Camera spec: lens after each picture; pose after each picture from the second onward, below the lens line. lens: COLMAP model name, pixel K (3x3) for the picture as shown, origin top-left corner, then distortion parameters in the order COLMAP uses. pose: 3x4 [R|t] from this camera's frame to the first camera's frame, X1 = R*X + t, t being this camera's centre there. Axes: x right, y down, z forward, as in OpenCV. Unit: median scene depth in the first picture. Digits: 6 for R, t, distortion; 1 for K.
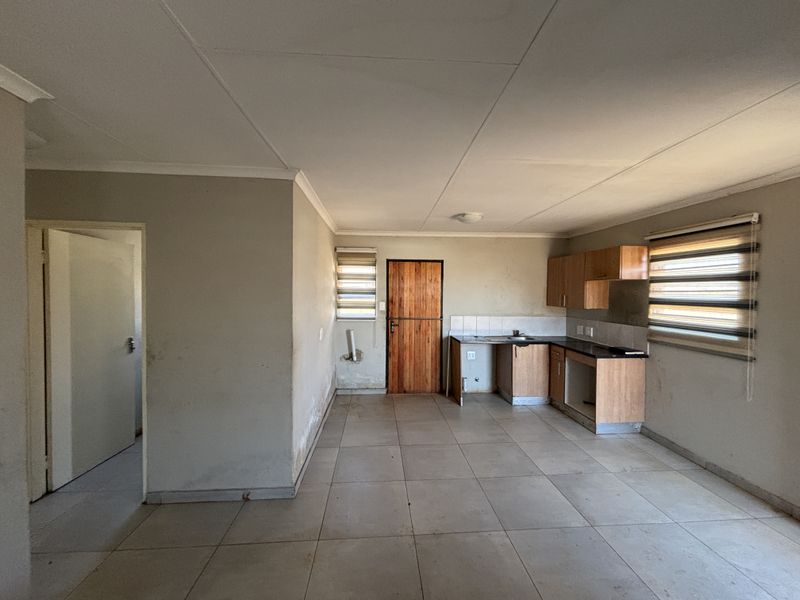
lens RADIAL K [[320.9, 0, 399.7], [0, 320.9, 296.1], [0, 0, 1]] dist [0.001319, -0.000246]
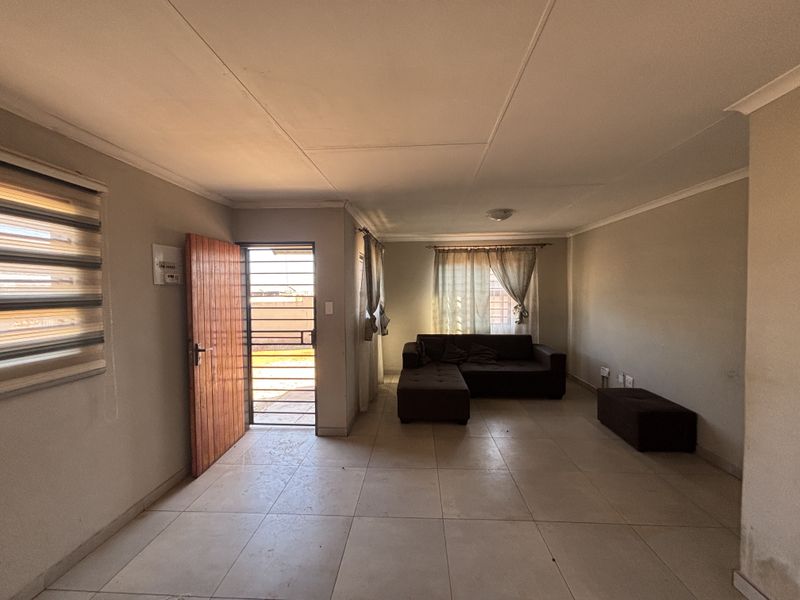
lens RADIAL K [[320.9, 0, 401.0], [0, 320.9, 300.9], [0, 0, 1]] dist [0.001319, -0.000246]
pose [[-0.992607, -0.005933, 0.121228, 0.274871], [-0.000492, 0.998993, 0.044863, -0.007468], [-0.121372, 0.044472, -0.991610, 1.614997]]
